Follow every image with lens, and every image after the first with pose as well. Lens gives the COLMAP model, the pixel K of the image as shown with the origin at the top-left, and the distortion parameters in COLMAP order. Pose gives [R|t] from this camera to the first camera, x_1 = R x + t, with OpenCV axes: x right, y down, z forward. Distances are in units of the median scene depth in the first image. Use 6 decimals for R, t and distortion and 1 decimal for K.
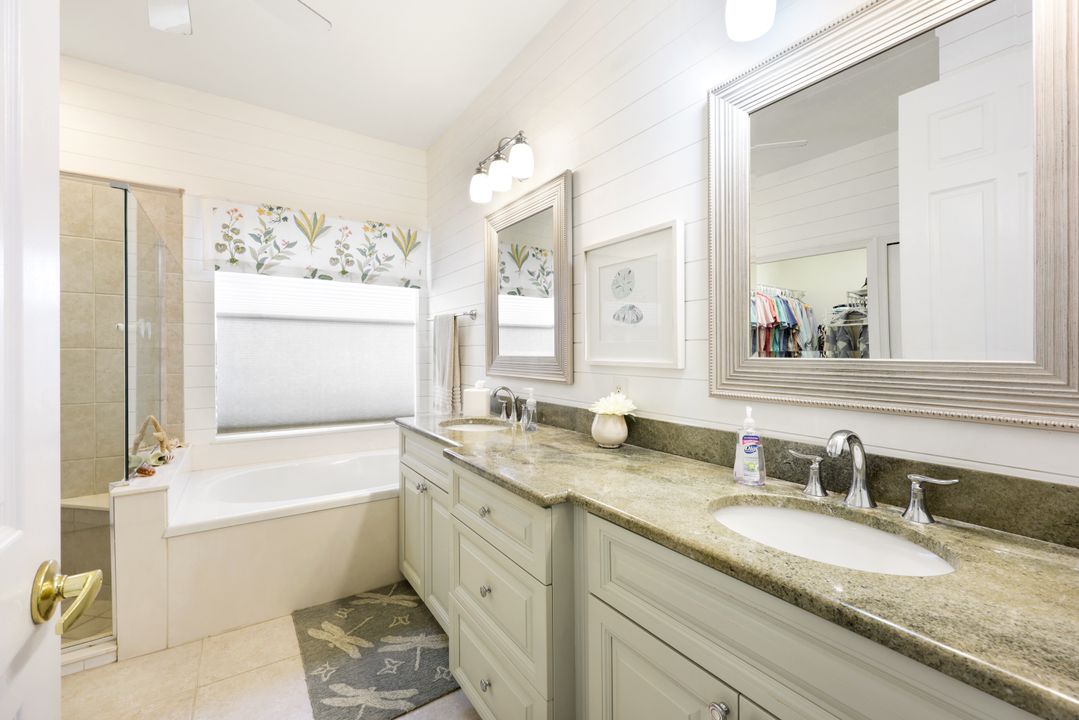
lens RADIAL K [[440.6, 0, 536.1], [0, 440.6, 354.2], [0, 0, 1]] dist [0.000589, -0.000153]
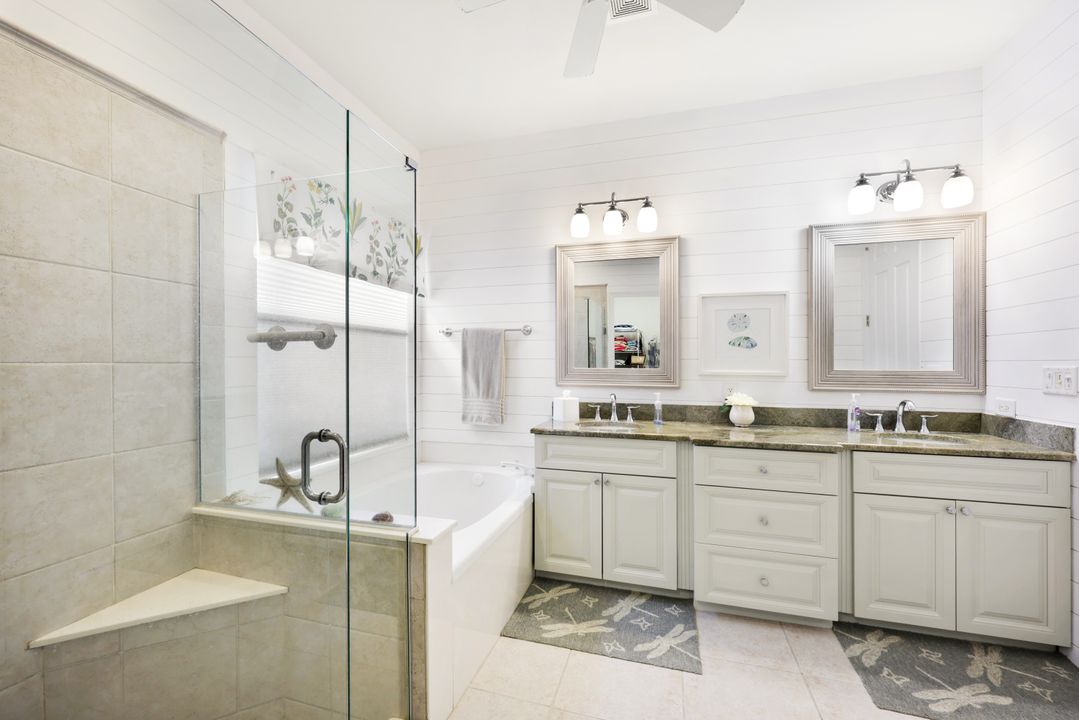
lens RADIAL K [[440.6, 0, 532.3], [0, 440.6, 363.5], [0, 0, 1]] dist [0.000589, -0.000153]
pose [[0.776638, -0.002769, 0.629941, -1.009537], [0.000573, 0.999993, 0.003689, -0.015122], [-0.629947, -0.002504, 0.776634, 0.181028]]
